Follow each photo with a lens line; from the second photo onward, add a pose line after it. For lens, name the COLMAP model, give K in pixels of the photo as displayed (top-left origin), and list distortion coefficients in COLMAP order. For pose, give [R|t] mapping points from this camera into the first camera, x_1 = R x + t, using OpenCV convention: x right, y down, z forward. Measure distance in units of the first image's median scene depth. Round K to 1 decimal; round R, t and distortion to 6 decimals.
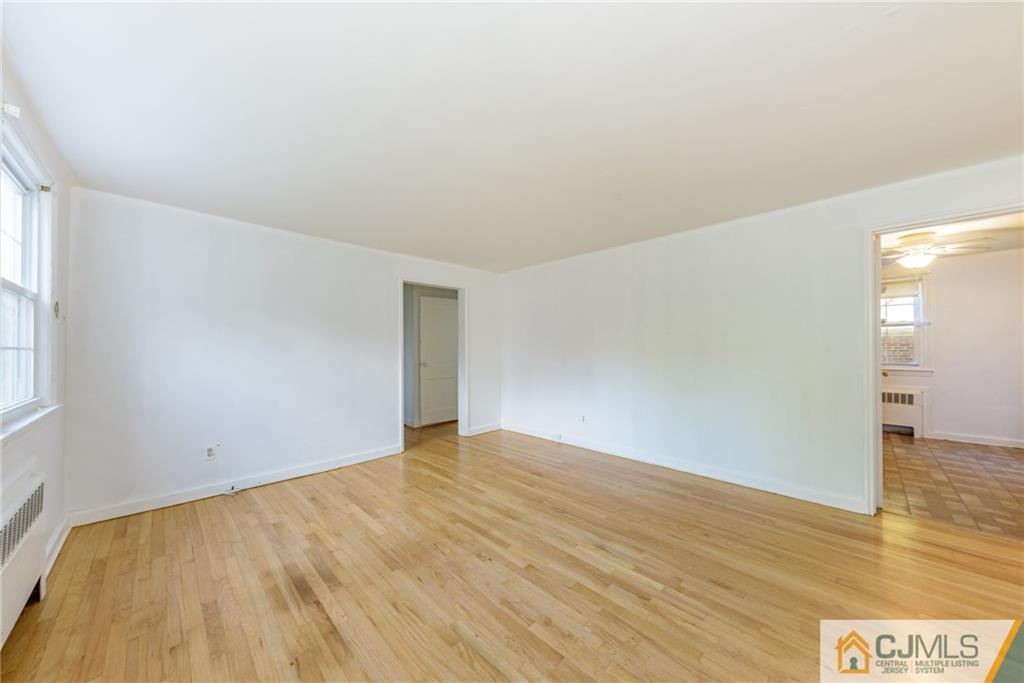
lens RADIAL K [[386.5, 0, 464.5], [0, 386.5, 345.5], [0, 0, 1]] dist [0.015036, -0.010466]
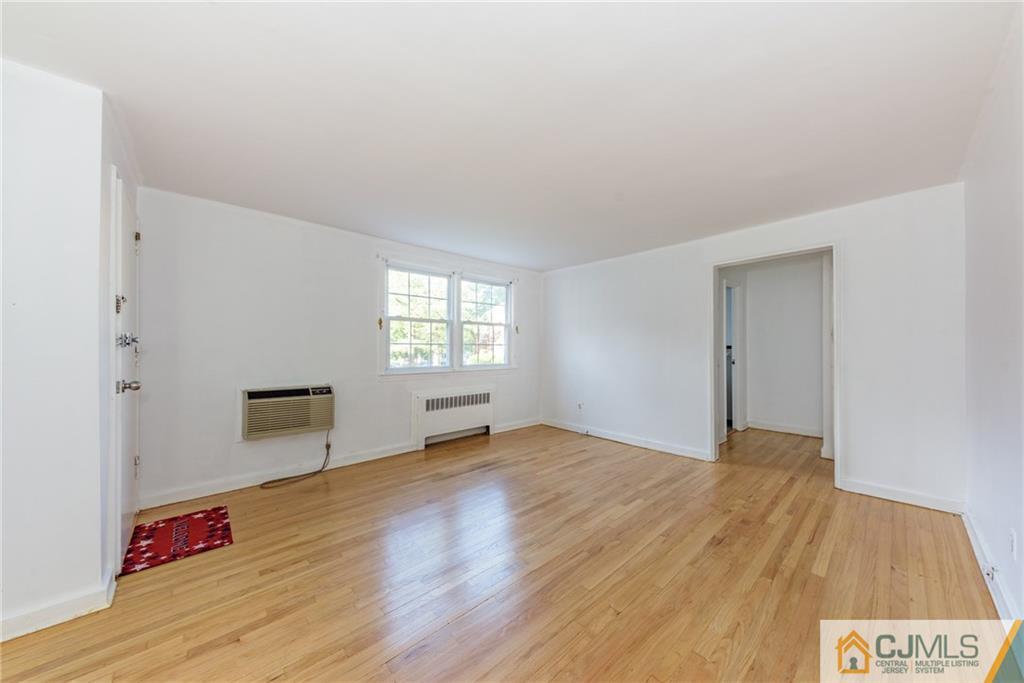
lens RADIAL K [[319.6, 0, 499.8], [0, 319.6, 348.0], [0, 0, 1]] dist [0.007921, -0.000051]
pose [[-0.024728, 0.002465, -0.999691, 0.829476], [0.007739, 0.999967, 0.002274, 0.016820], [0.999664, -0.007680, -0.024746, 0.770284]]
